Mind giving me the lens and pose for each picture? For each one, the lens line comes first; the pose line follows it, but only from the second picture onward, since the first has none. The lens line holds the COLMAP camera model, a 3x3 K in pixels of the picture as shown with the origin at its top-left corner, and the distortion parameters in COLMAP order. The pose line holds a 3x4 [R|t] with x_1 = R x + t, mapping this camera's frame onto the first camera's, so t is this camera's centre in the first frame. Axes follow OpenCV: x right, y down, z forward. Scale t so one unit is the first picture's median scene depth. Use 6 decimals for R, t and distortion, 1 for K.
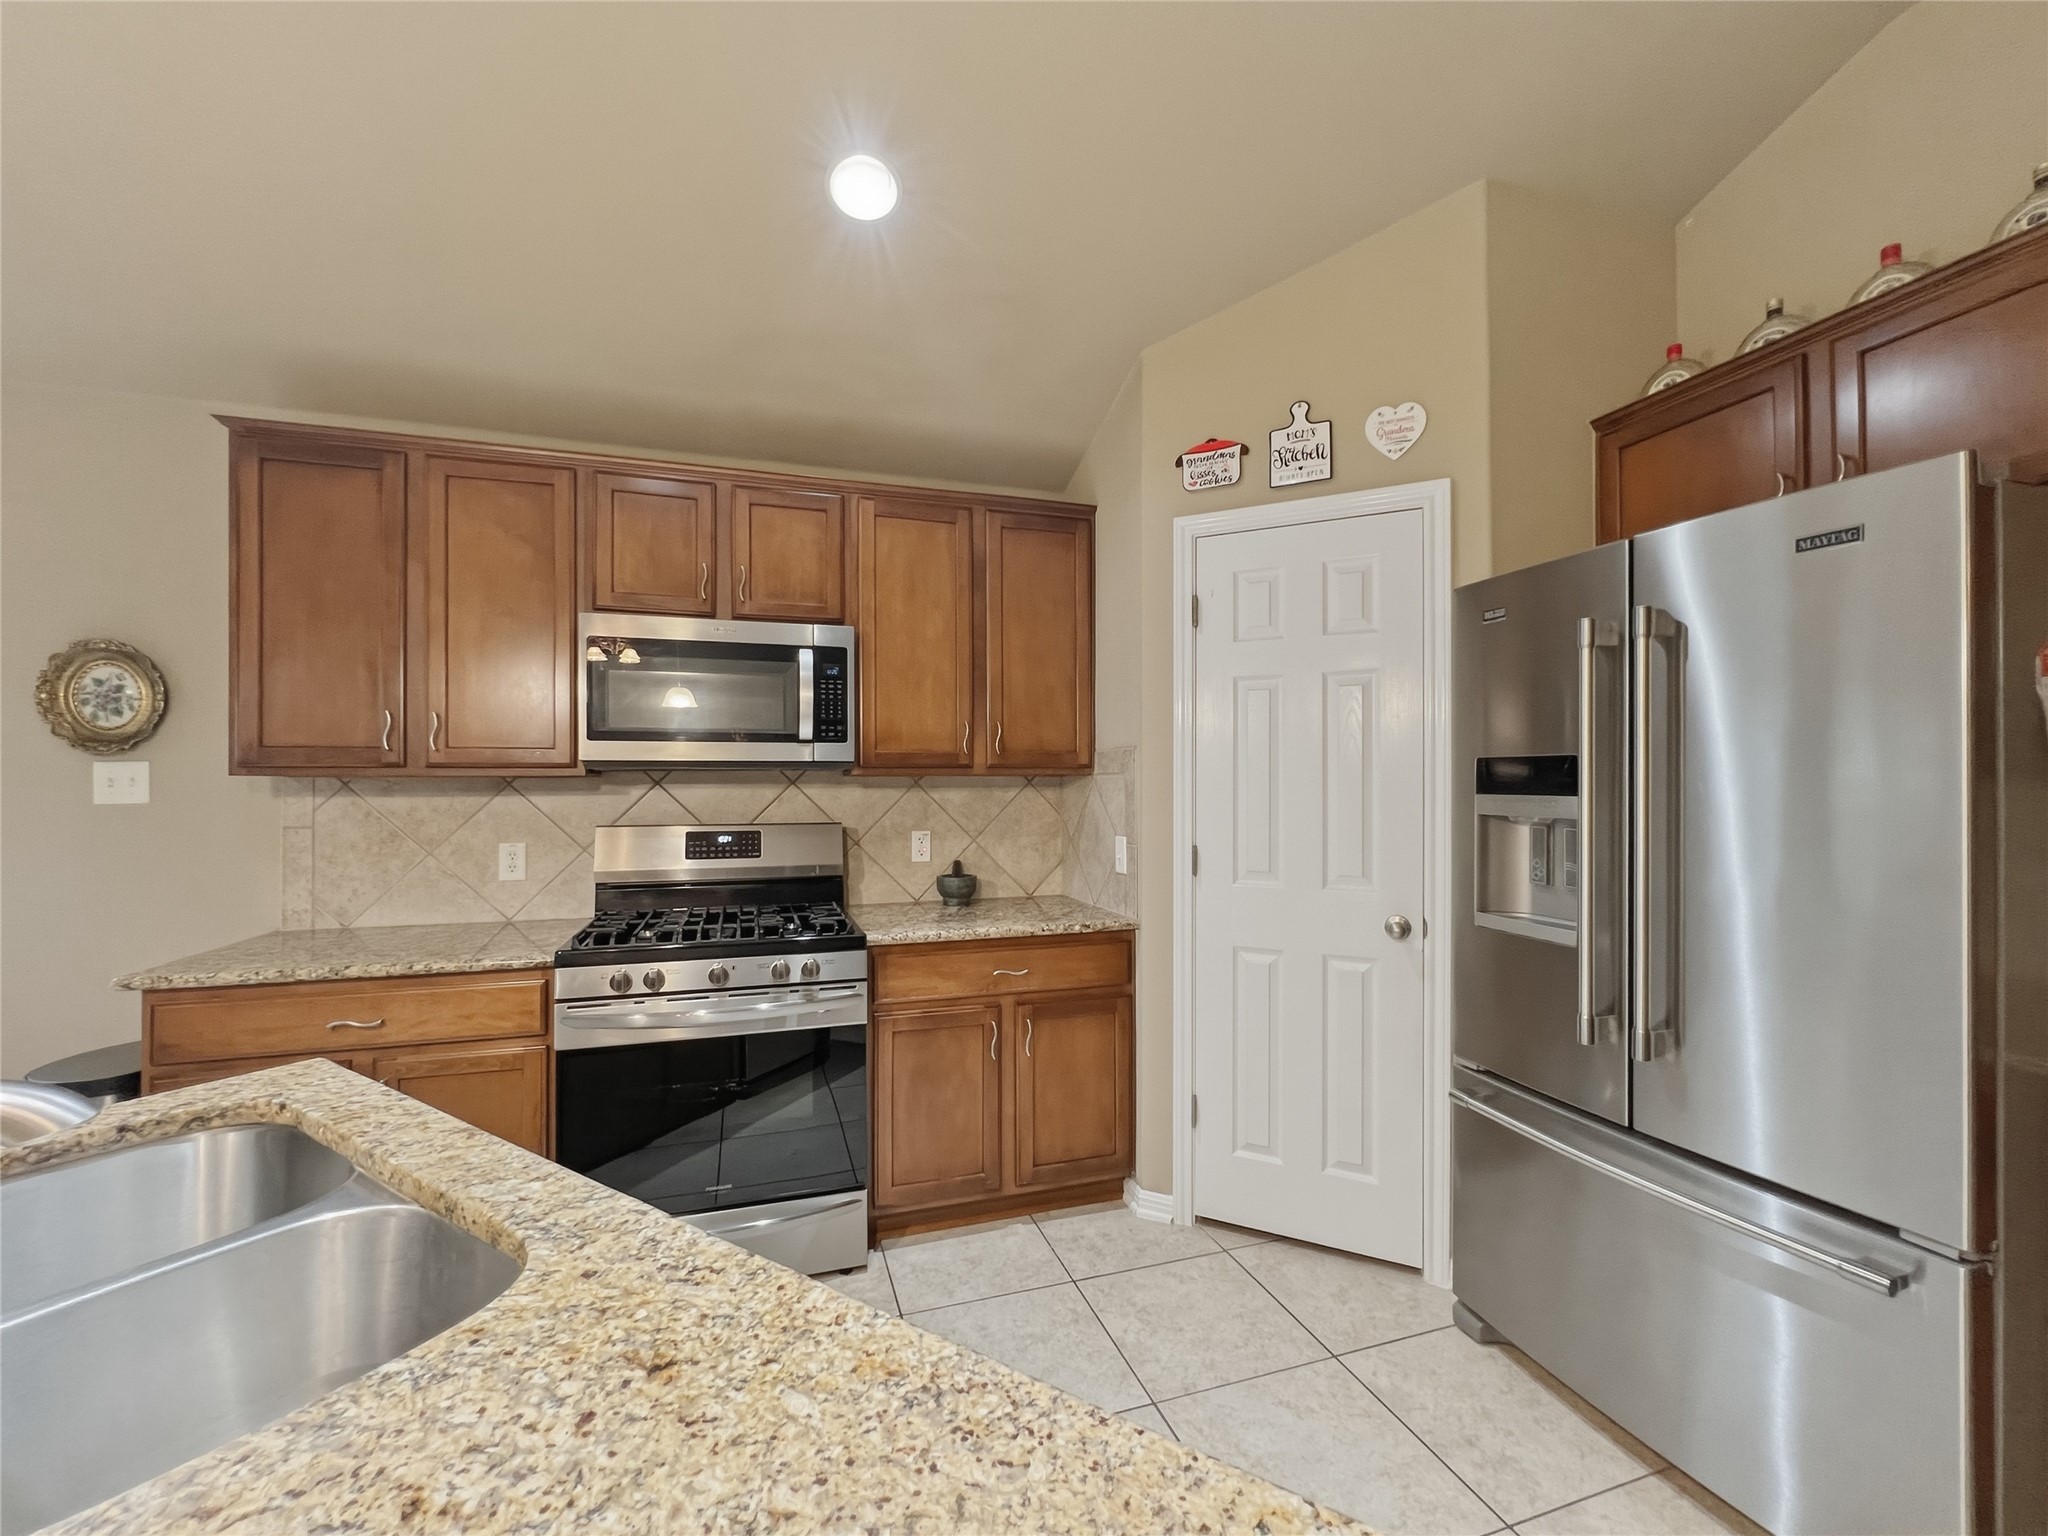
lens RADIAL K [[831.6, 0, 1019.0], [0, 831.6, 780.9], [0, 0, 1]] dist [-0.001878, -0.000146]
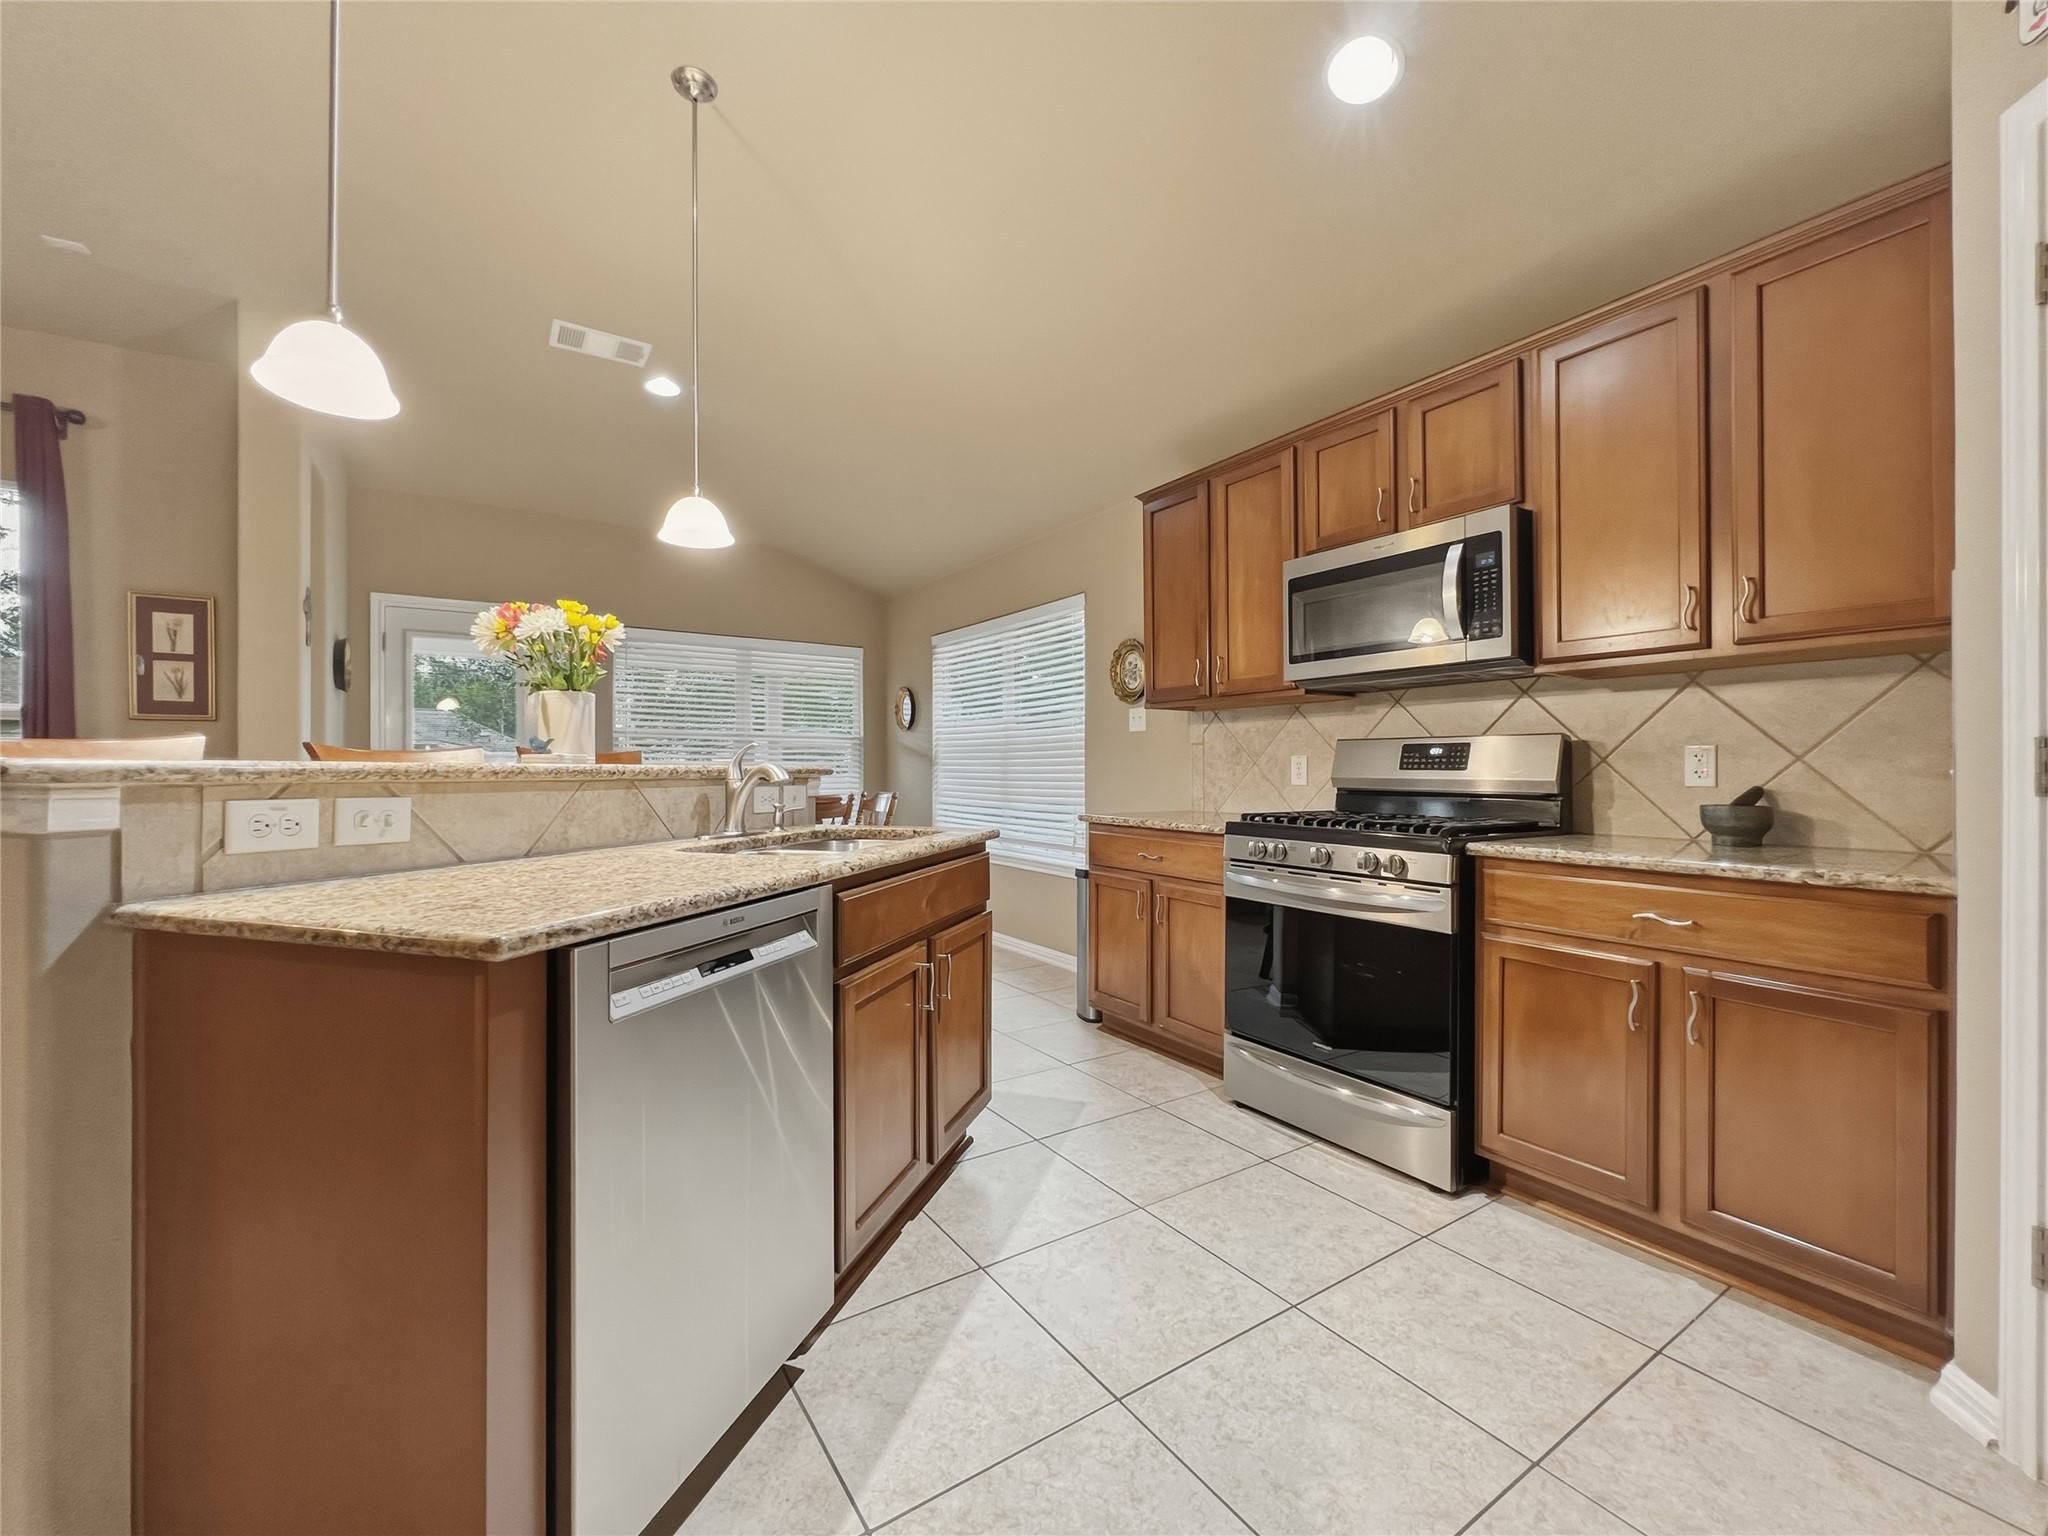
lens RADIAL K [[850.5, 0, 1016.4], [0, 850.5, 769.9], [0, 0, 1]] dist [-0.001352, 0.000183]
pose [[0.266085, 0.004781, -0.963938, 0.548383], [0.006272, 0.999958, 0.006691, 0.089776], [0.963929, -0.007826, 0.266044, 0.256505]]
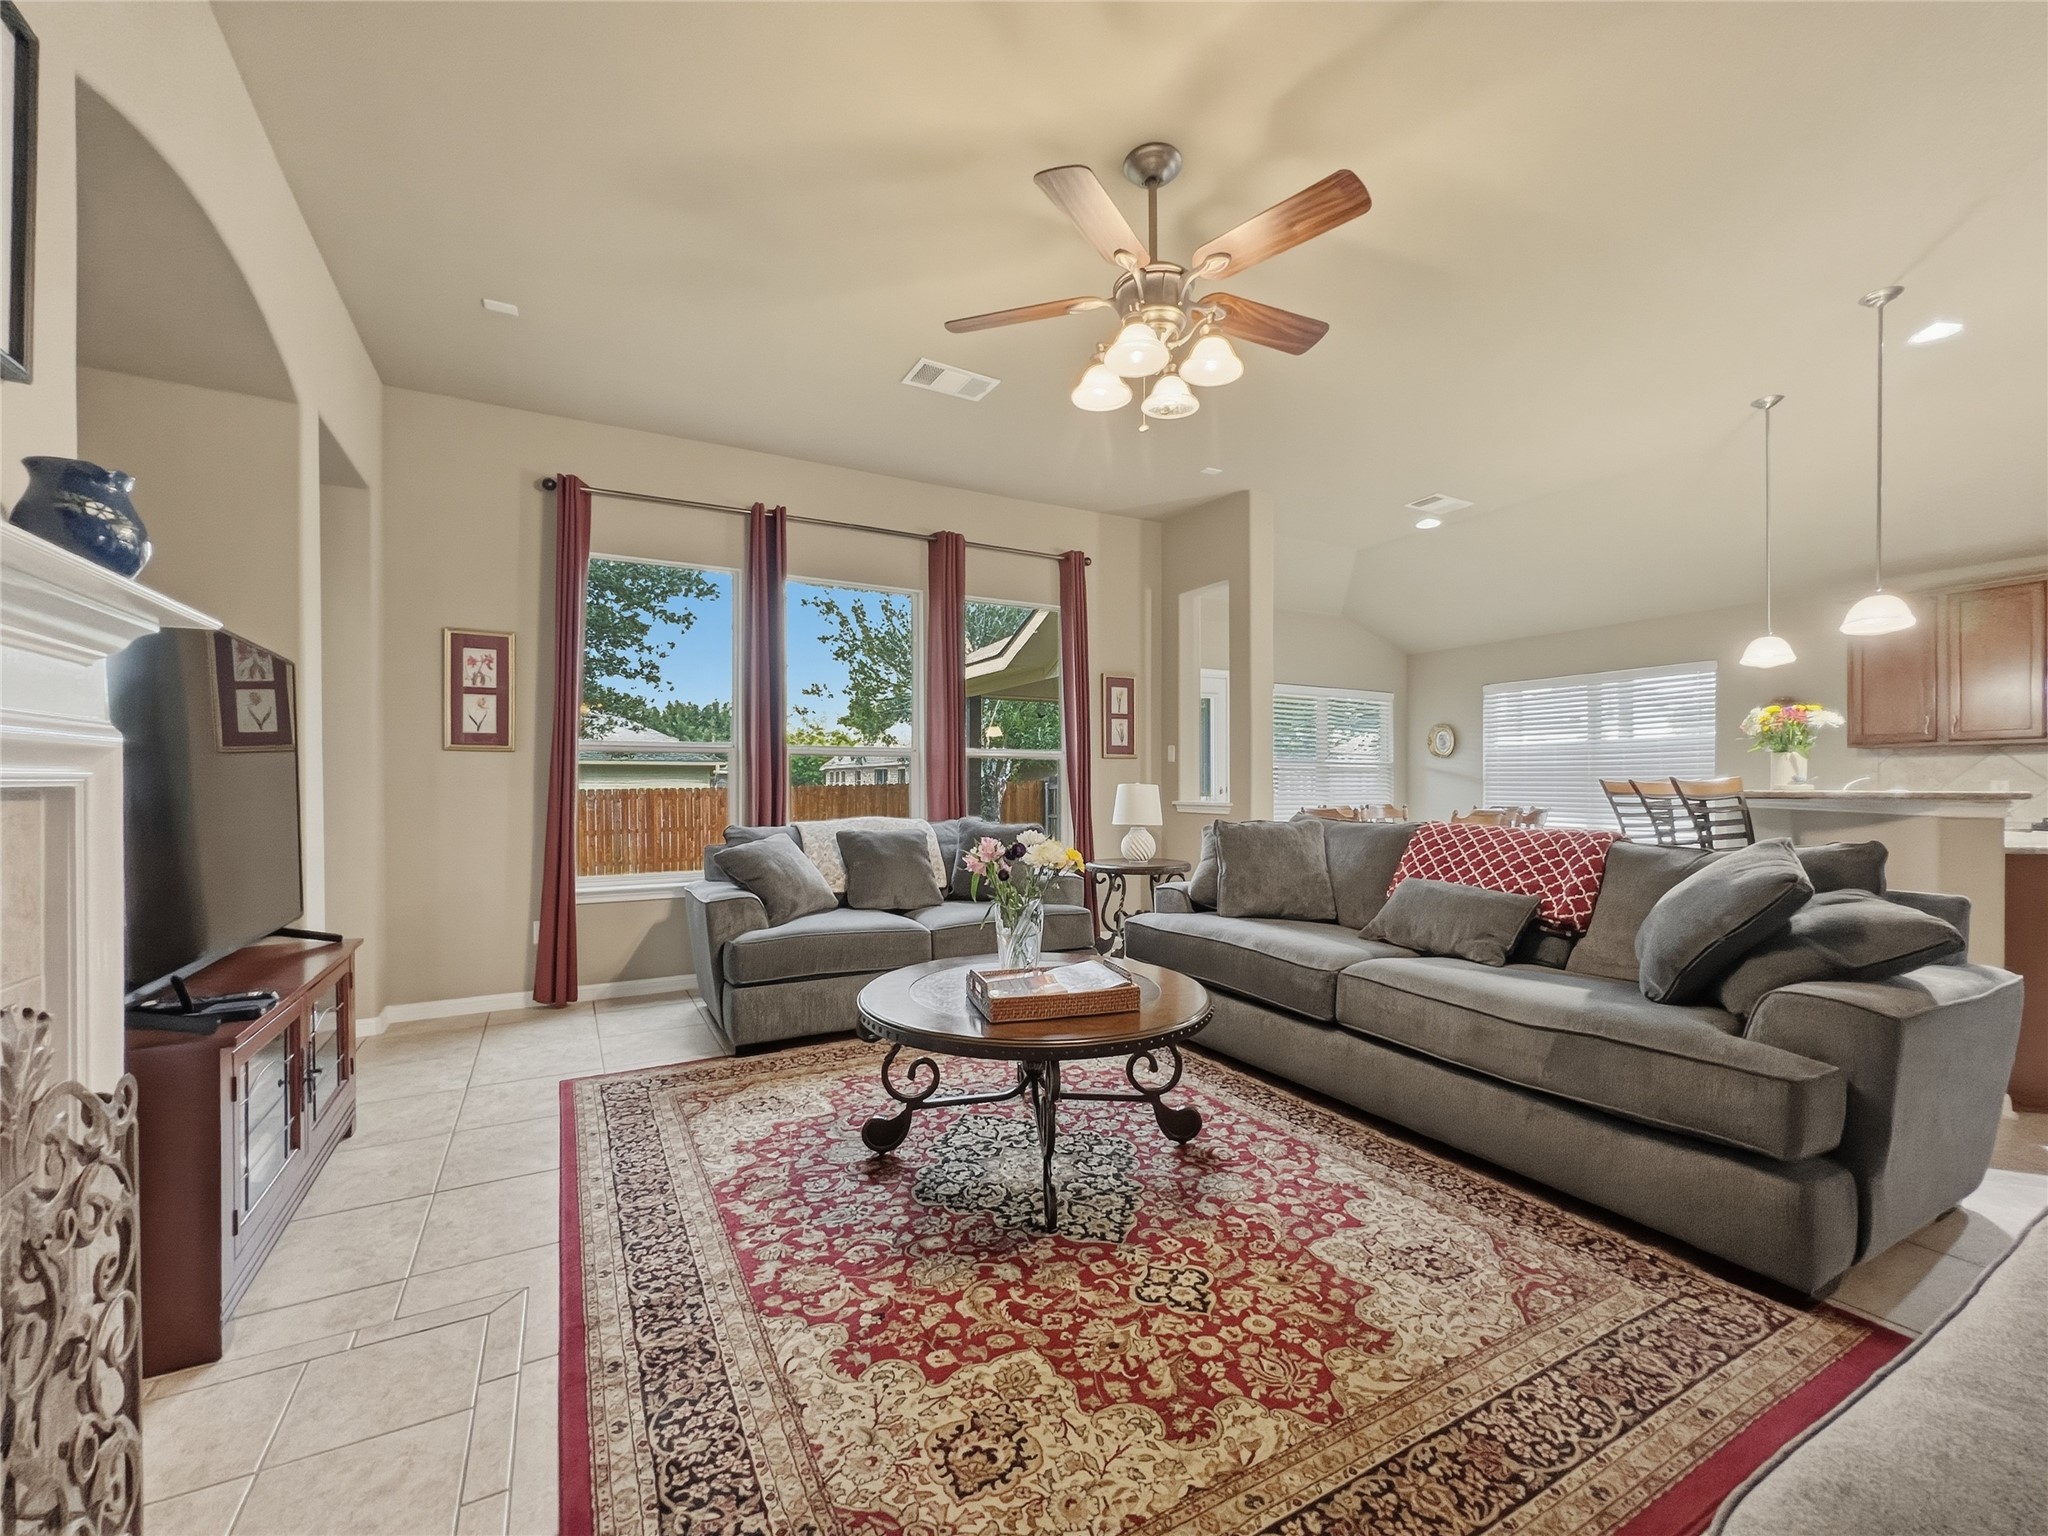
lens RADIAL K [[839.5, 0, 1023.8], [0, 839.5, 787.0], [0, 0, 1]] dist [-0.000308, 0.000012]
pose [[0.186297, 0.005193, -0.982480, 0.884537], [0.008823, 0.999937, 0.006958, 0.059659], [0.982454, -0.009965, 0.186240, -1.597700]]
